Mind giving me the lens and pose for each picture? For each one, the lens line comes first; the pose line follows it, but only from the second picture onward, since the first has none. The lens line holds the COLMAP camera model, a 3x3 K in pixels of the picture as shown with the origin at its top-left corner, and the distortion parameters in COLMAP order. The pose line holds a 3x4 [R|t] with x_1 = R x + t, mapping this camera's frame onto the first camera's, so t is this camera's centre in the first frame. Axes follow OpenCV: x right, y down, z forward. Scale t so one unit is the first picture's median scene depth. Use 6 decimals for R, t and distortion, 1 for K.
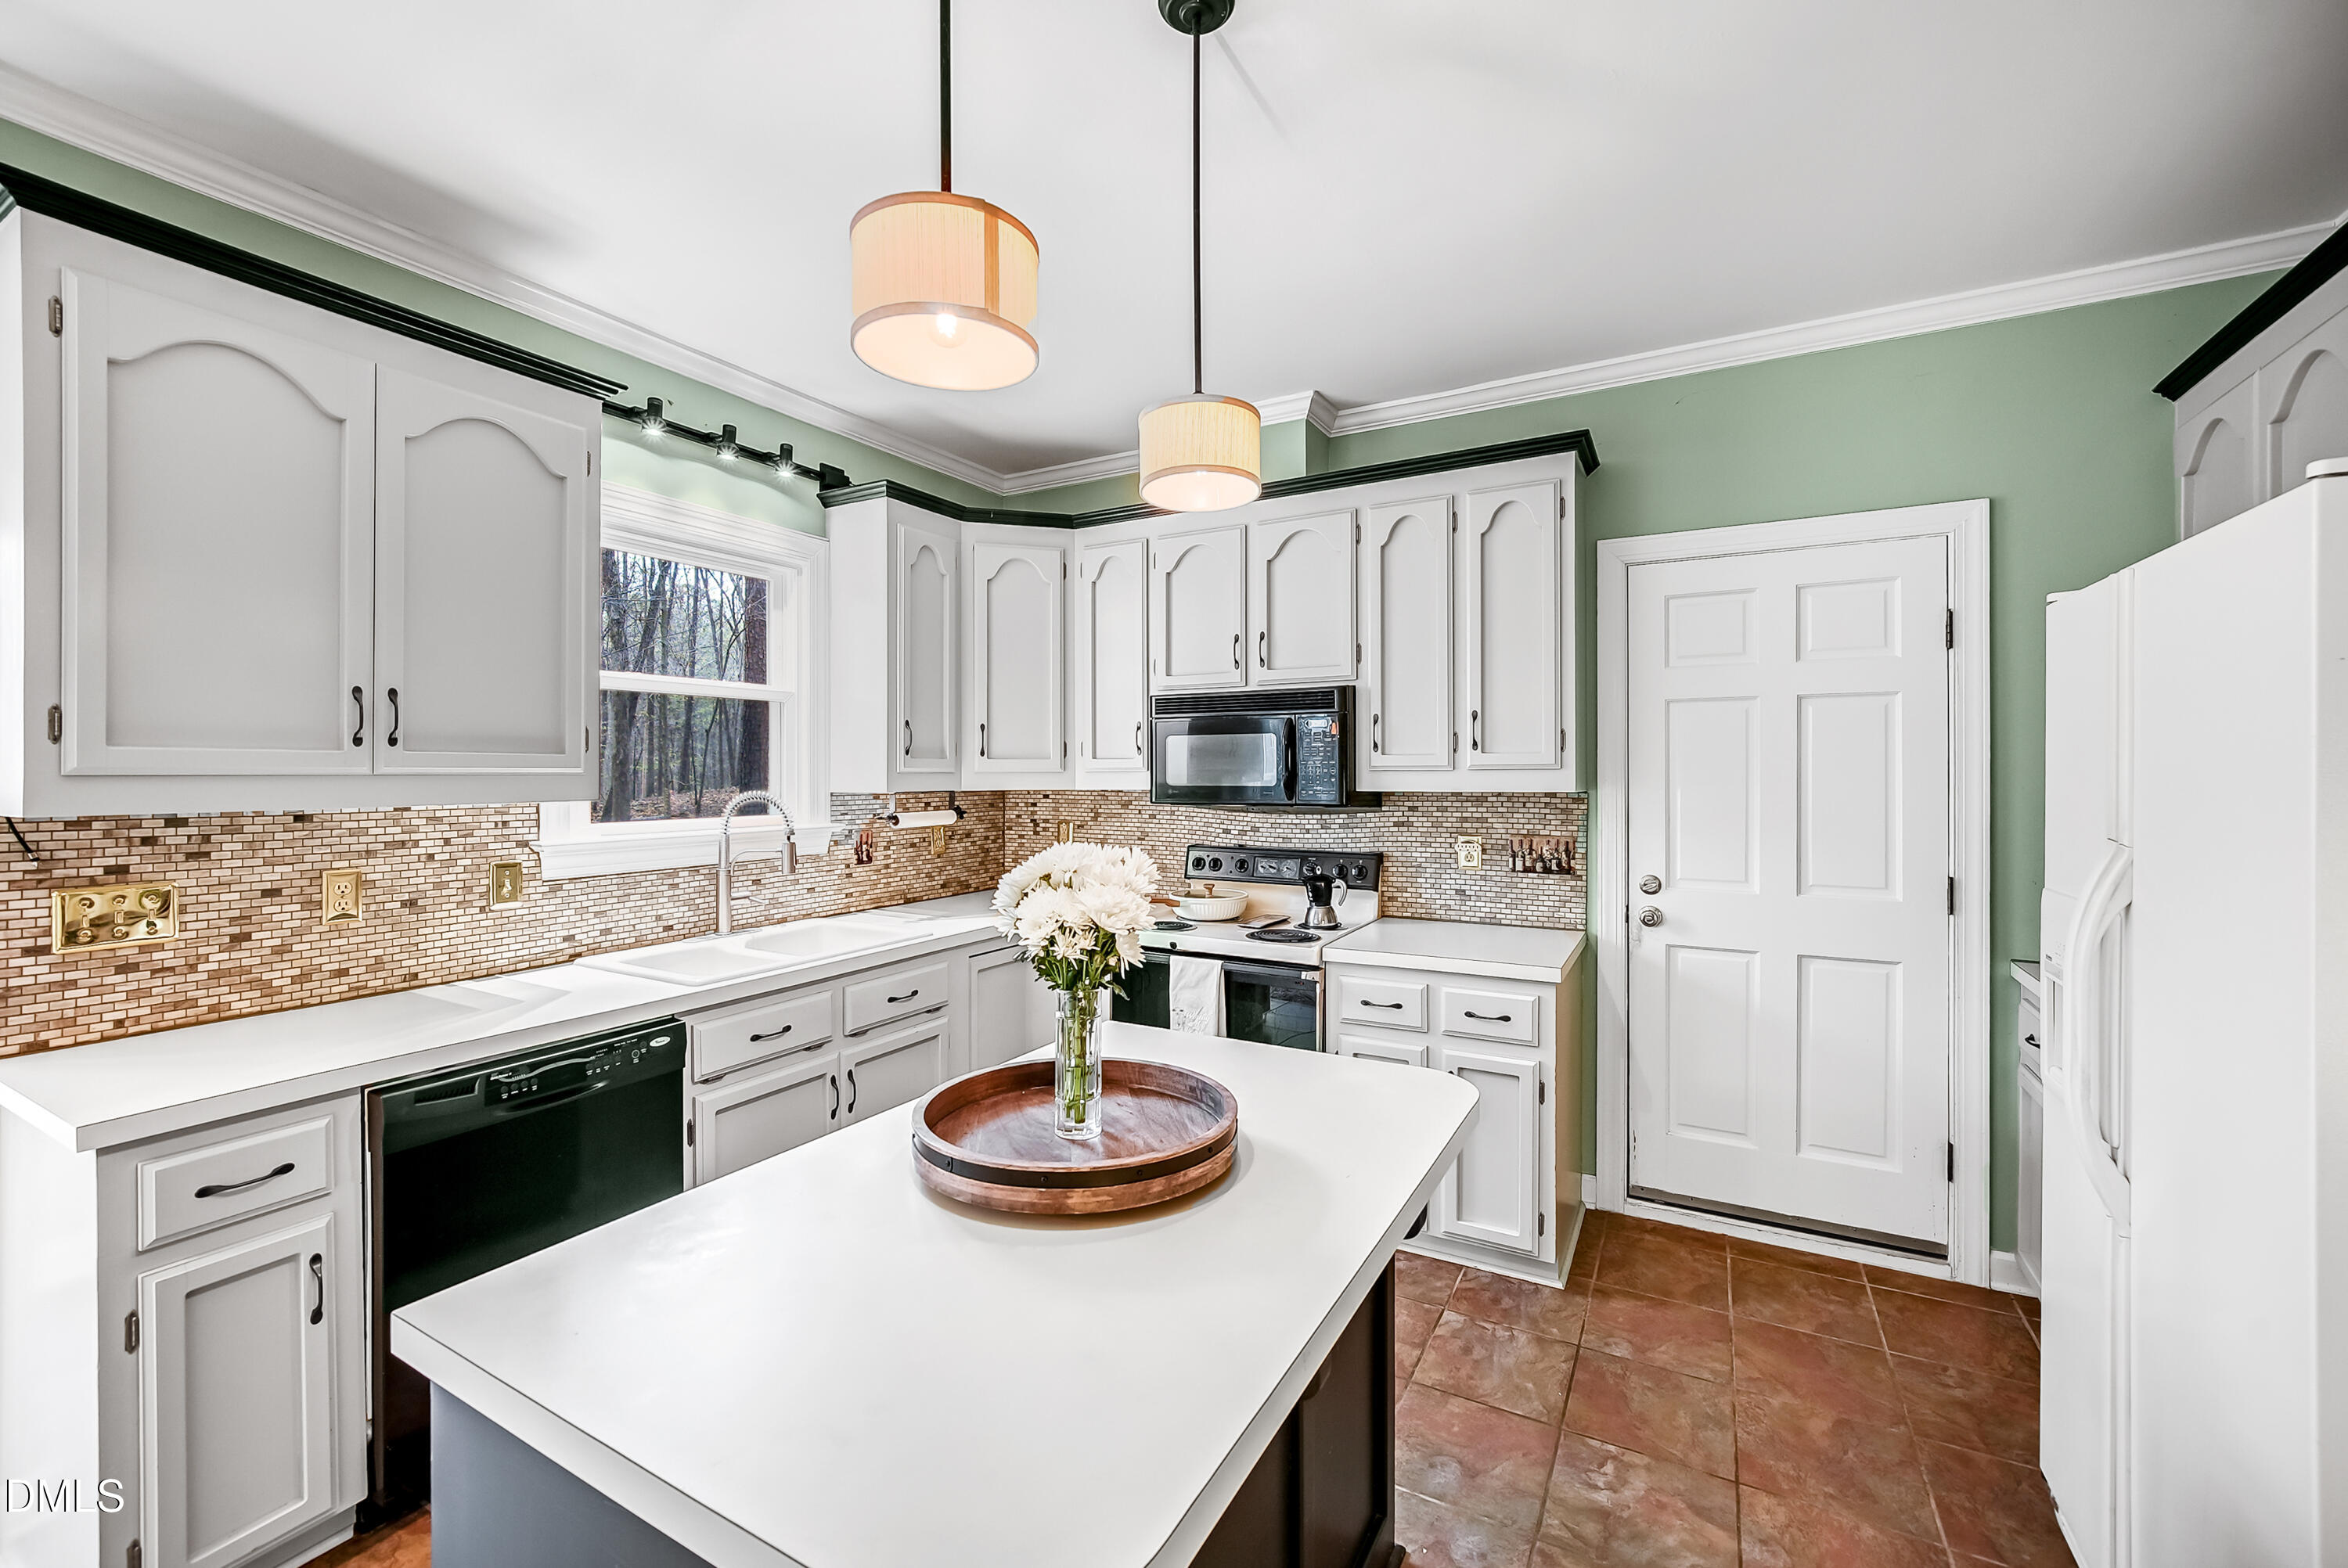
lens RADIAL K [[948.3, 0, 1175.4], [0, 948.3, 775.4], [0, 0, 1]] dist [-0.006639, -0.000235]
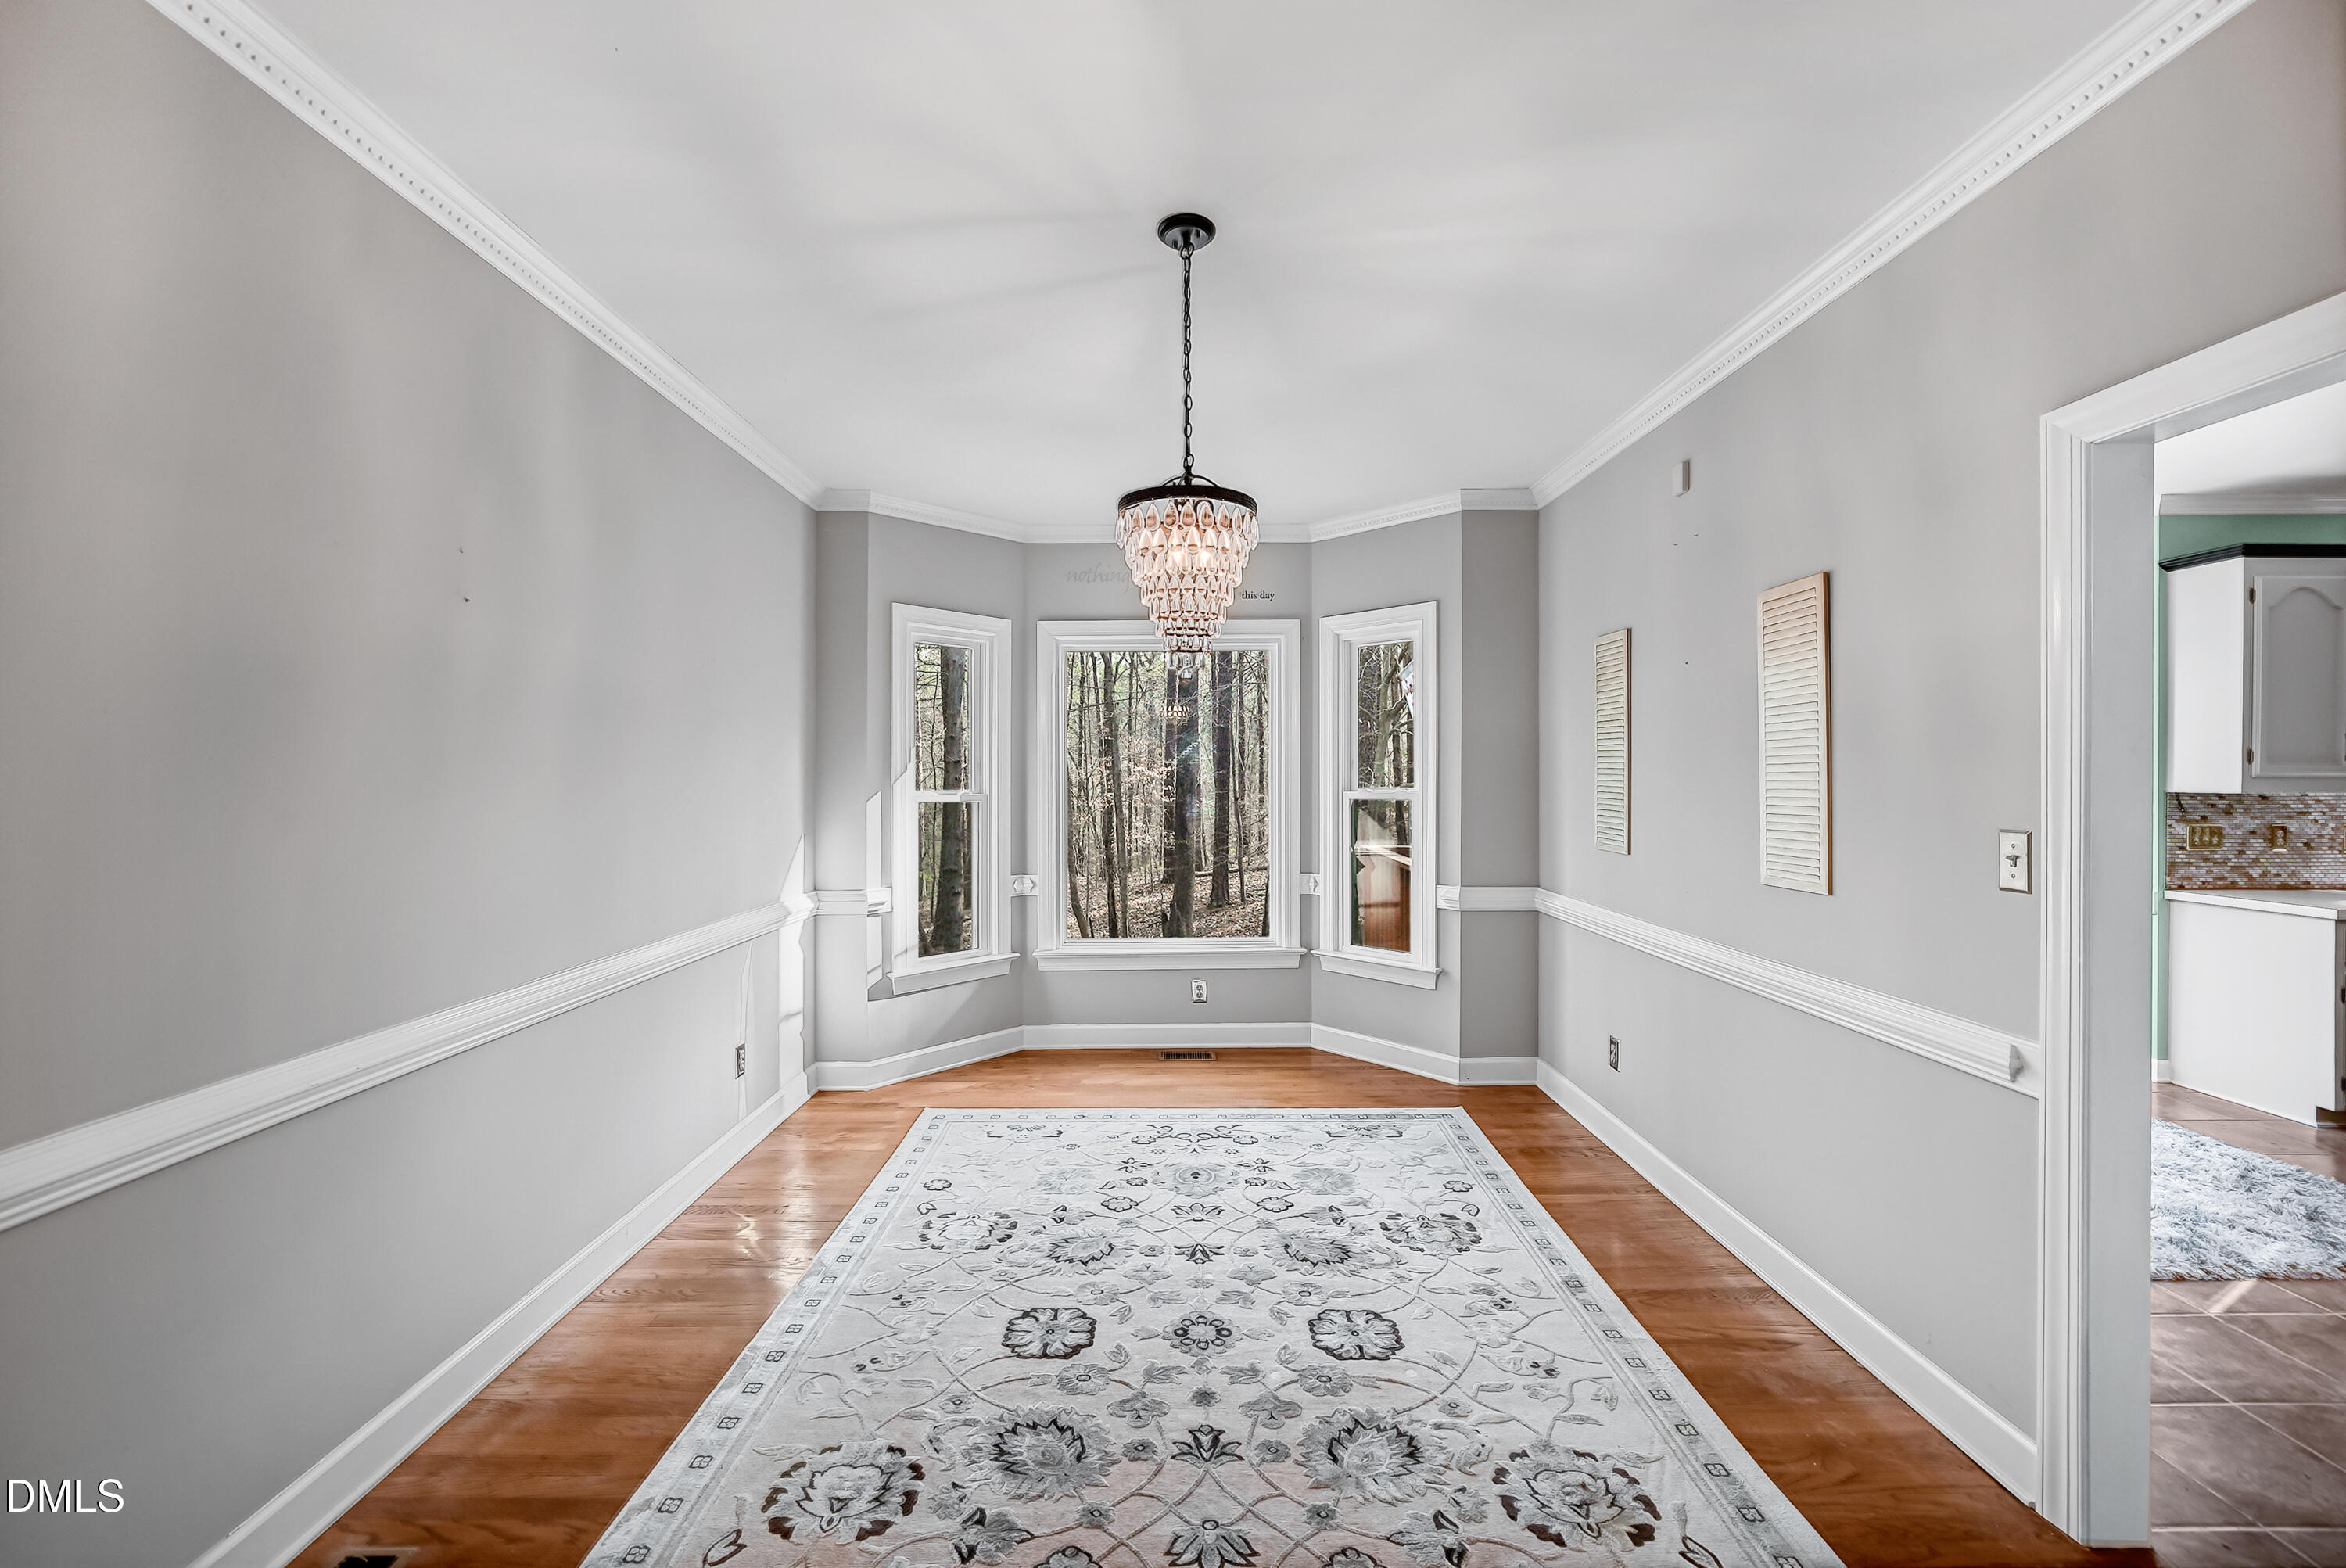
lens RADIAL K [[922.1, 0, 1173.0], [0, 922.1, 784.0], [0, 0, 1]] dist [-0.002682, 0.000140]
pose [[0.501995, 0.009092, -0.864823, -0.269525], [-0.006144, 0.999957, 0.006947, 0.011180], [0.864849, 0.001826, 0.502029, -1.451739]]
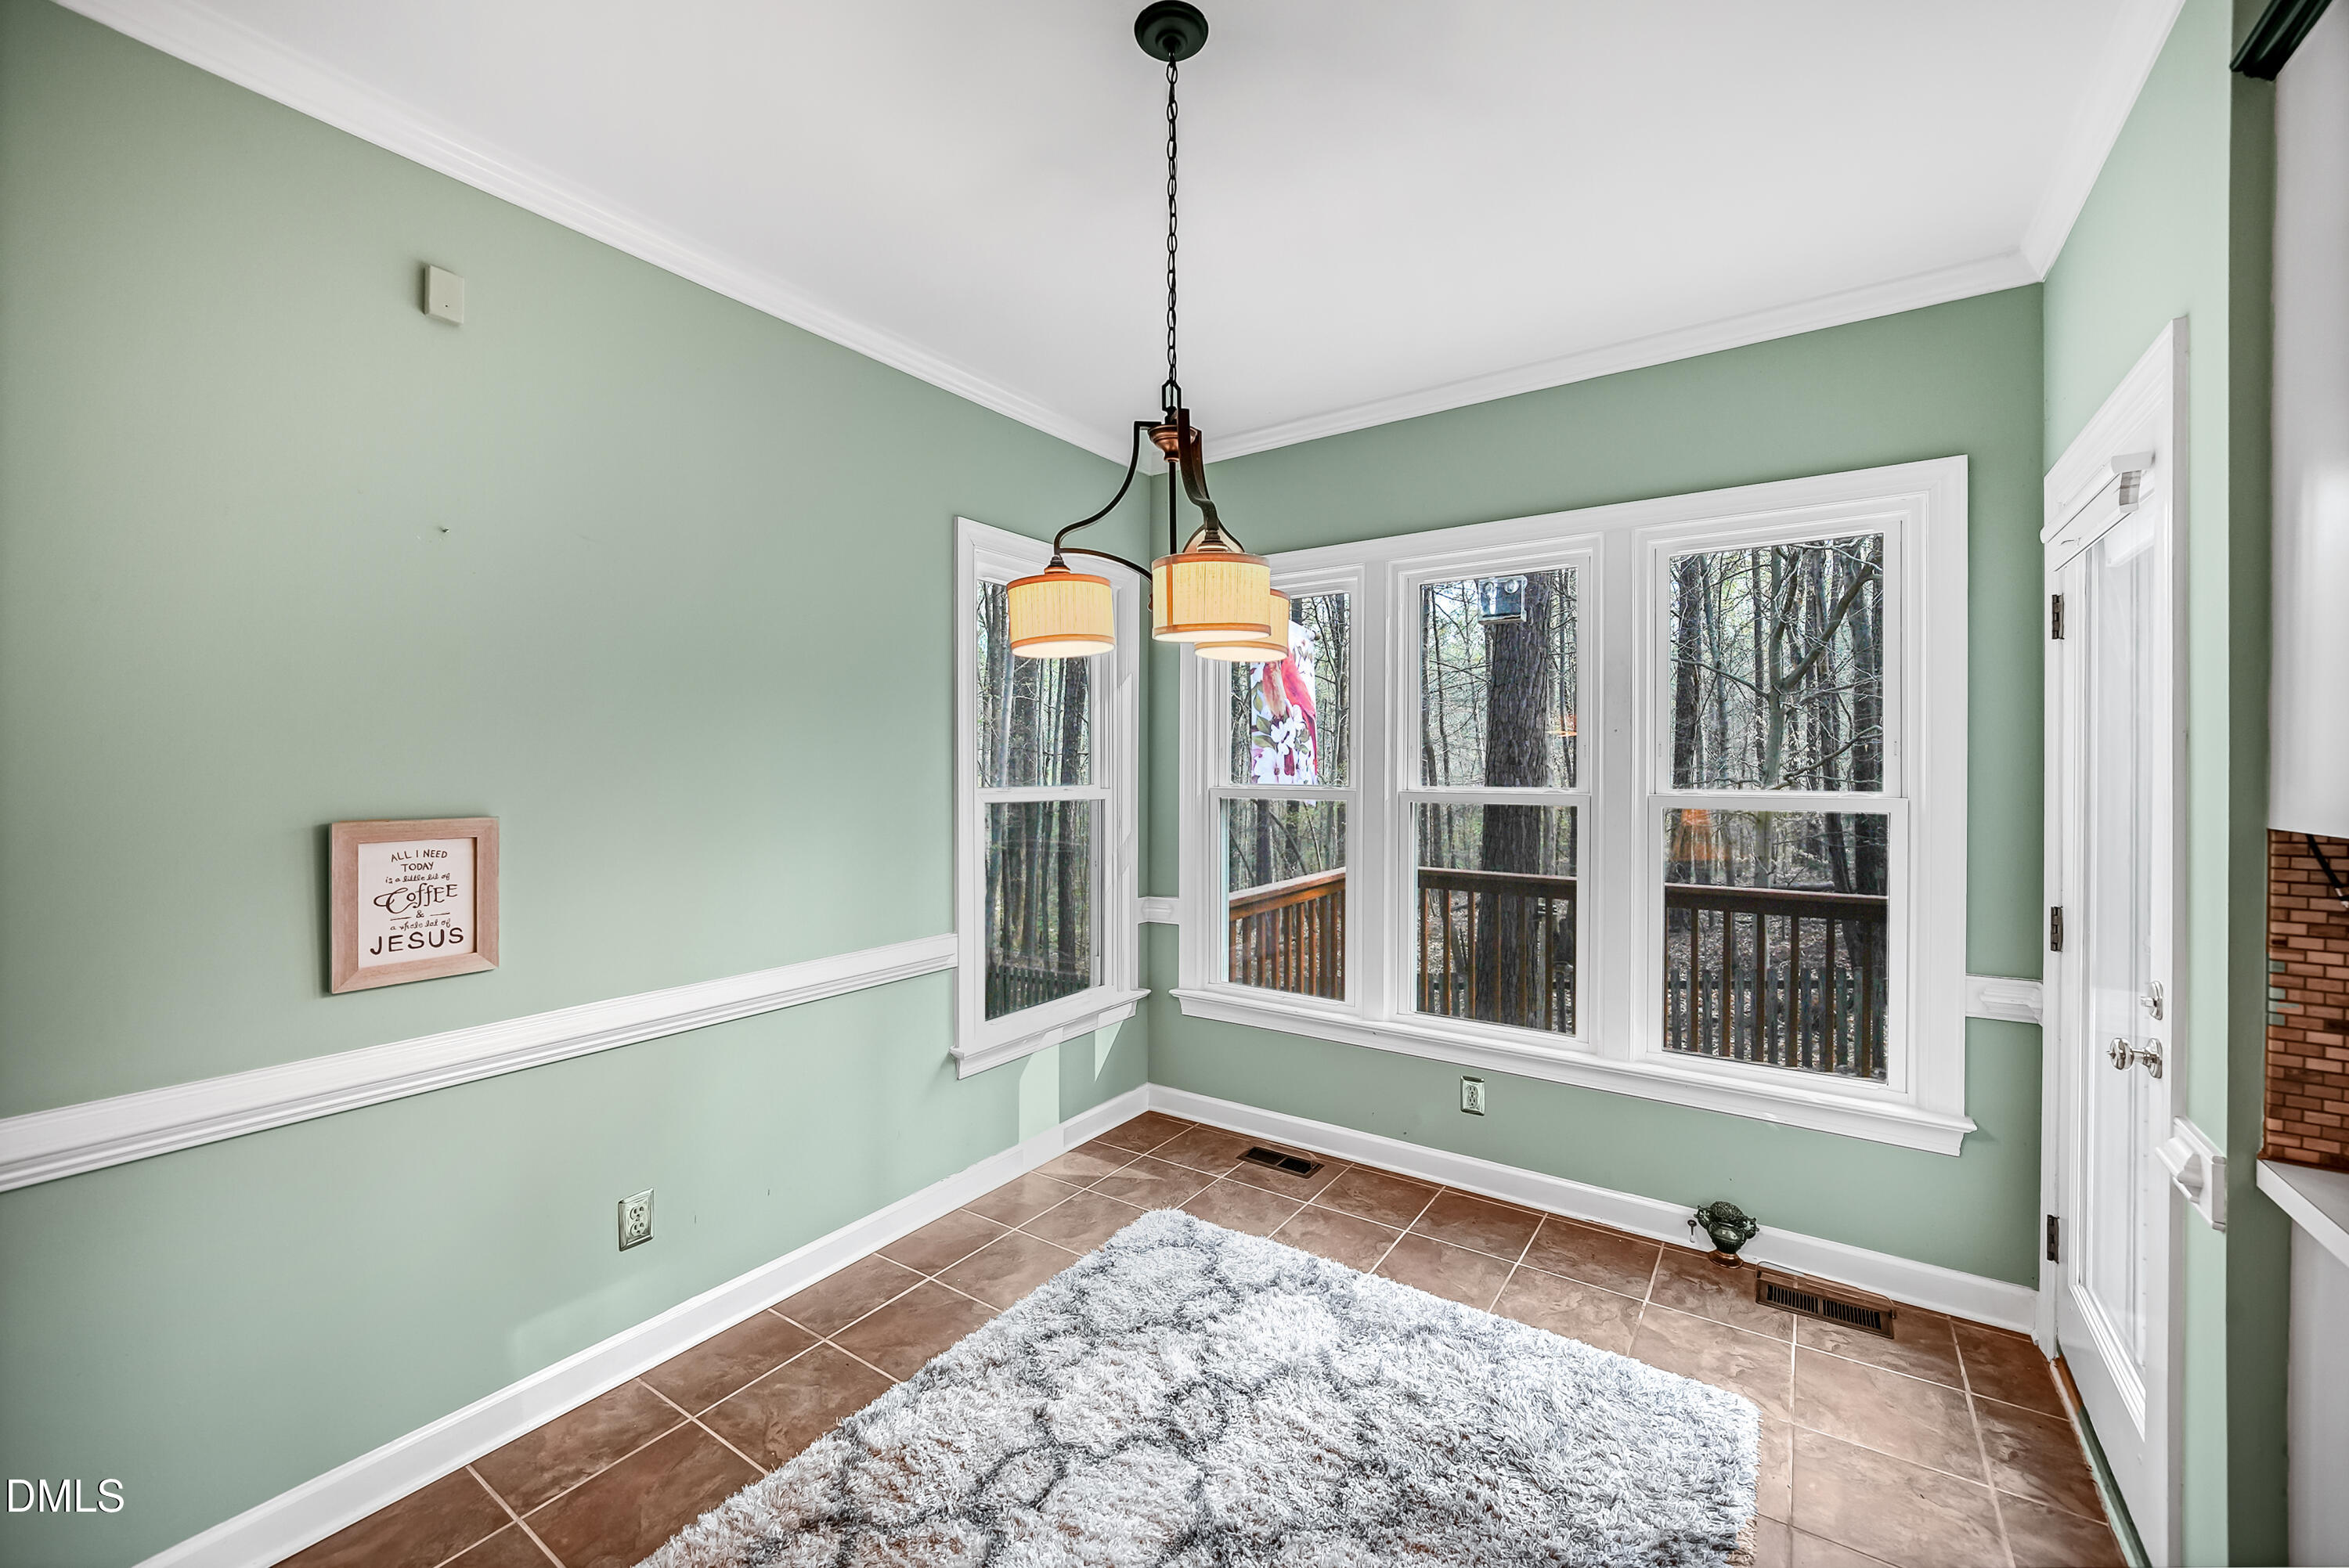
lens RADIAL K [[918.6, 0, 1179.0], [0, 918.6, 776.0], [0, 0, 1]] dist [-0.009462, 0.000078]
pose [[-0.082990, 0.008150, -0.996517, -0.272563], [-0.006670, 0.999940, 0.008734, -0.000747], [0.996528, 0.007372, -0.082930, 0.107235]]
